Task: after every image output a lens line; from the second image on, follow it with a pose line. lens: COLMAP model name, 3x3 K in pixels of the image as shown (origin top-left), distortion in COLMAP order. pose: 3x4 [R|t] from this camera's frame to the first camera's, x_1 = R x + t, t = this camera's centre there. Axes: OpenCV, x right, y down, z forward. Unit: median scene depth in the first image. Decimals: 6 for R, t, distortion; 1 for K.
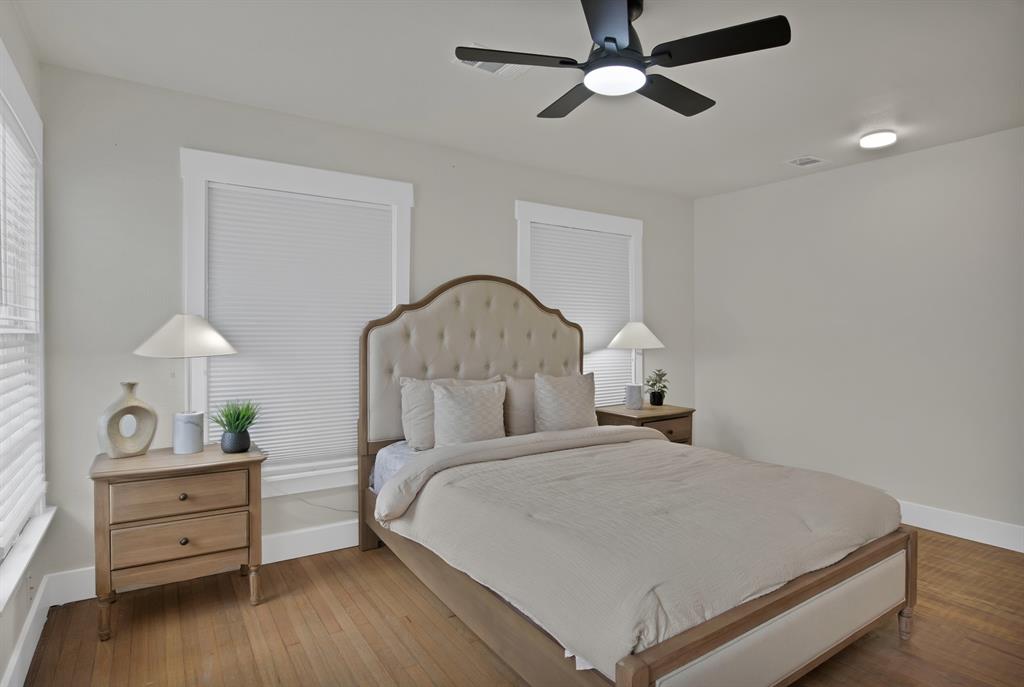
lens RADIAL K [[557.8, 0, 514.8], [0, 557.8, 330.1], [0, 0, 1]] dist [-0.001634, -0.000451]
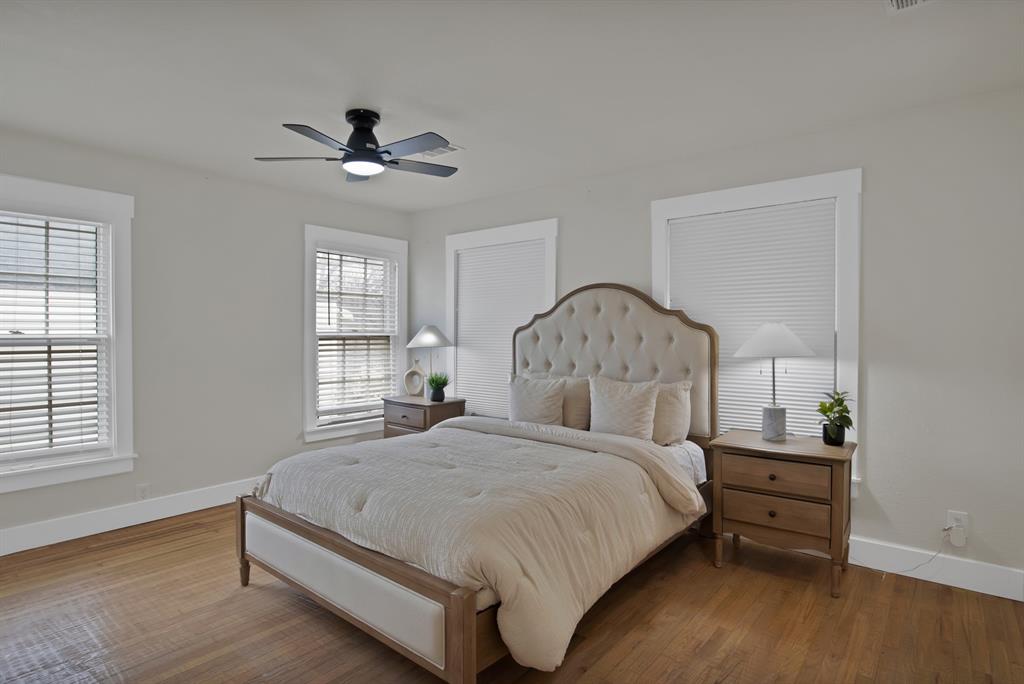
lens RADIAL K [[537.5, 0, 514.8], [0, 537.5, 335.0], [0, 0, 1]] dist [-0.033468, 0.000737]
pose [[0.286900, 0.006531, -0.957938, 0.949492], [0.007906, 0.999927, 0.009185, -0.008622], [0.957928, -0.010208, 0.286827, 0.559040]]
